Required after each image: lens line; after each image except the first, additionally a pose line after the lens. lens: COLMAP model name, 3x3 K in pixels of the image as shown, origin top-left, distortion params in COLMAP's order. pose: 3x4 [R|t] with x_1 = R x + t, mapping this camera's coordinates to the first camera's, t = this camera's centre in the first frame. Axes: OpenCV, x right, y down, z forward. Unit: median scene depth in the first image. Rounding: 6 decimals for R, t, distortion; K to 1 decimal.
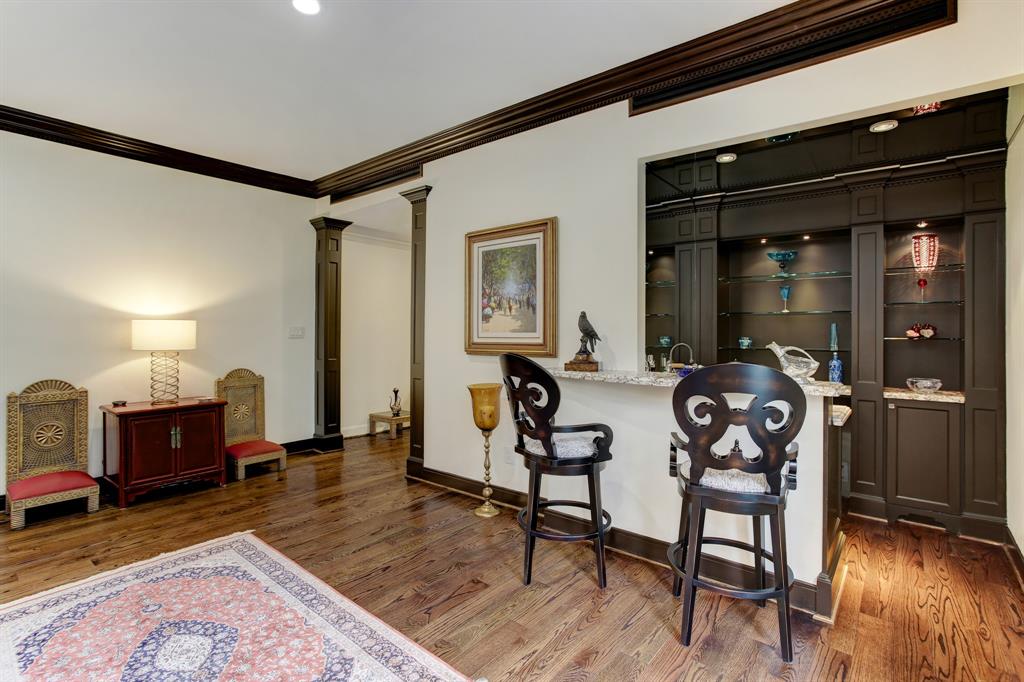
lens RADIAL K [[497.0, 0, 513.9], [0, 497.0, 330.3], [0, 0, 1]] dist [-0.039173, 0.008780]
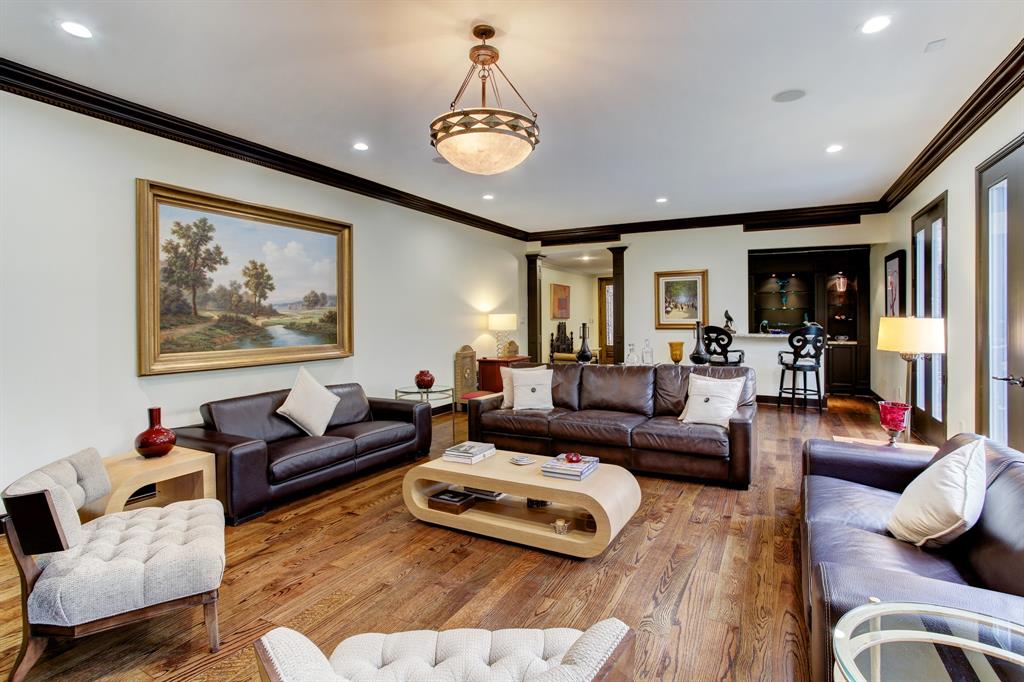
lens RADIAL K [[497.0, 0, 513.7], [0, 497.0, 322.5], [0, 0, 1]] dist [-0.039173, 0.008780]
pose [[0.981308, -0.010838, 0.192137, -1.187271], [0.009099, 0.999909, 0.009930, -0.008126], [-0.192228, -0.007996, 0.981318, -1.047962]]
